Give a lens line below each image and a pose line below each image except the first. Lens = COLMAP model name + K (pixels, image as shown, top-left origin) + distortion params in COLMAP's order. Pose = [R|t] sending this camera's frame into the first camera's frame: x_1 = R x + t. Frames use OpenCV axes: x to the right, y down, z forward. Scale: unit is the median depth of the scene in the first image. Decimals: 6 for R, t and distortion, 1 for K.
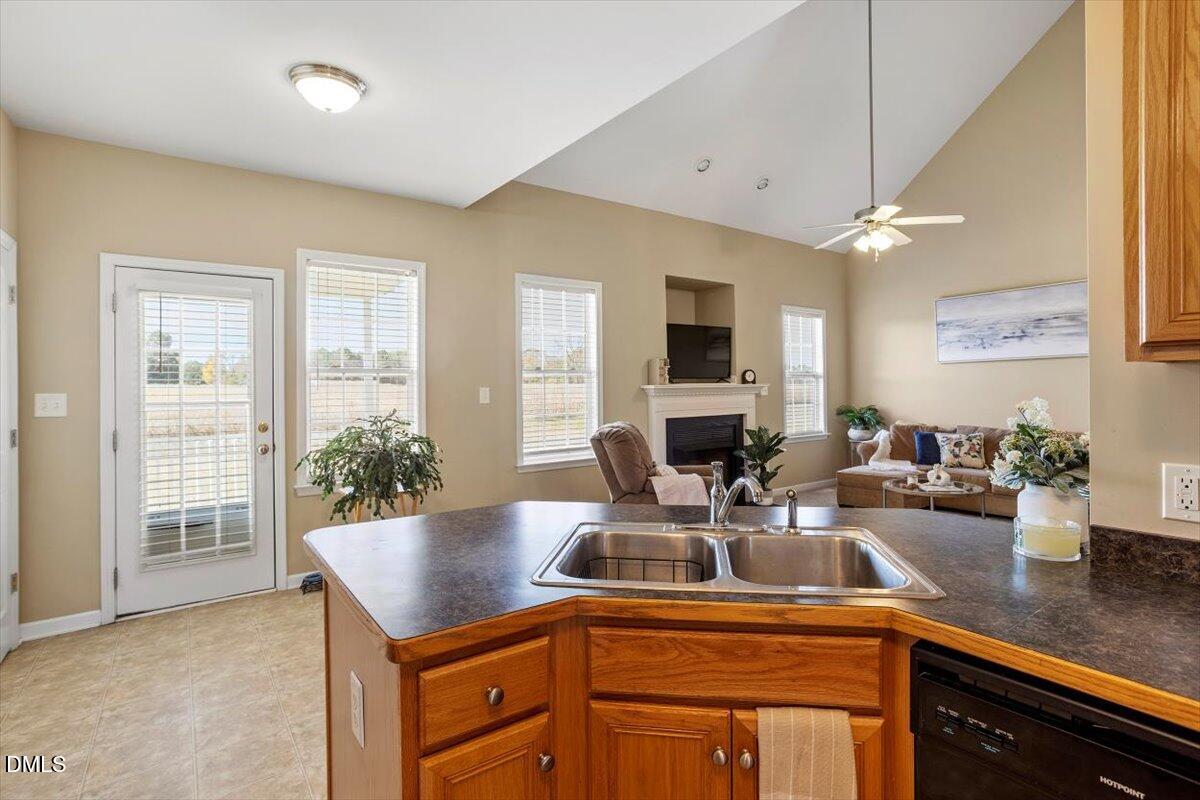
lens RADIAL K [[583.0, 0, 596.0], [0, 583.0, 385.8], [0, 0, 1]] dist [-0.056531, 0.026448]
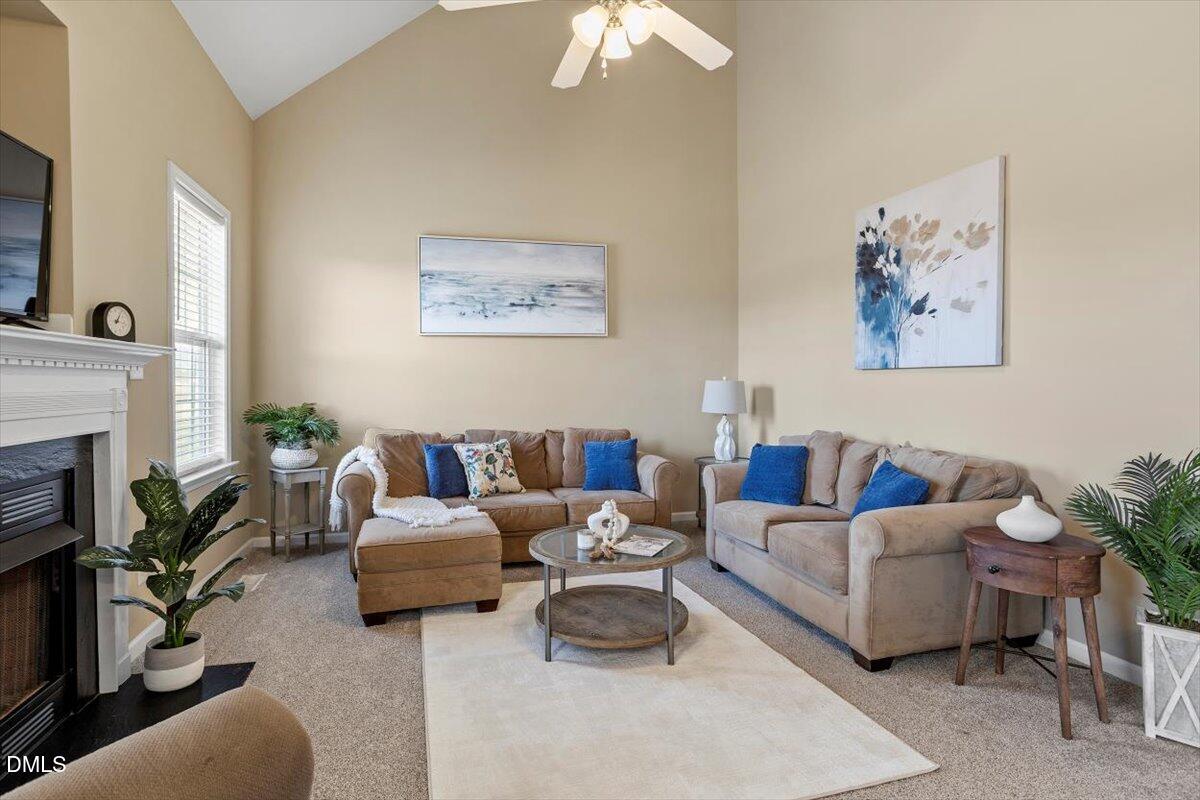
lens RADIAL K [[599.0, 0, 598.8], [0, 599.0, 385.1], [0, 0, 1]] dist [-0.077890, 0.038880]
pose [[0.322568, 0.009129, 0.946502, 0.036422], [-0.004064, 0.999958, -0.008260, 0.023668], [-0.946538, -0.001182, 0.322591, 0.661746]]
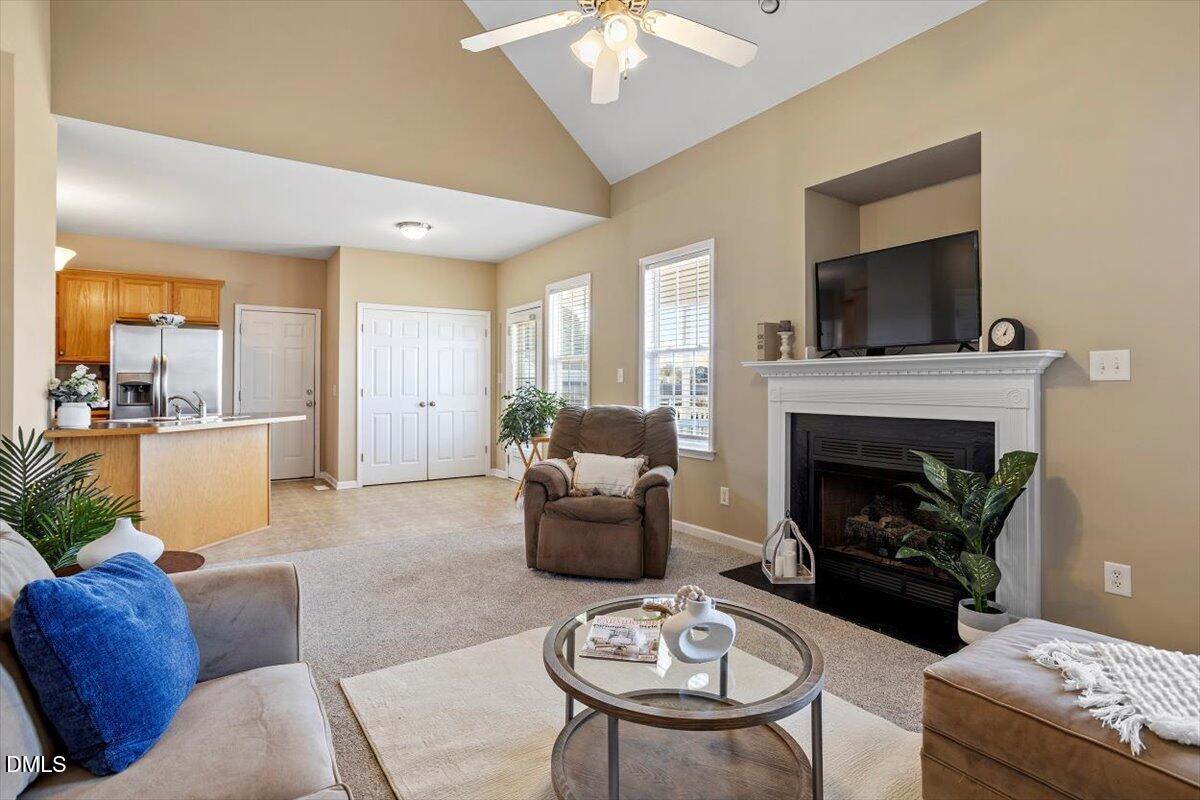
lens RADIAL K [[597.6, 0, 597.6], [0, 597.6, 381.9], [0, 0, 1]] dist [-0.001664, 0.000804]
pose [[-0.048577, 0.007149, -0.998794, 0.755405], [-0.000471, 0.999974, 0.007181, 0.016339], [0.998819, 0.000819, -0.048573, 0.780465]]
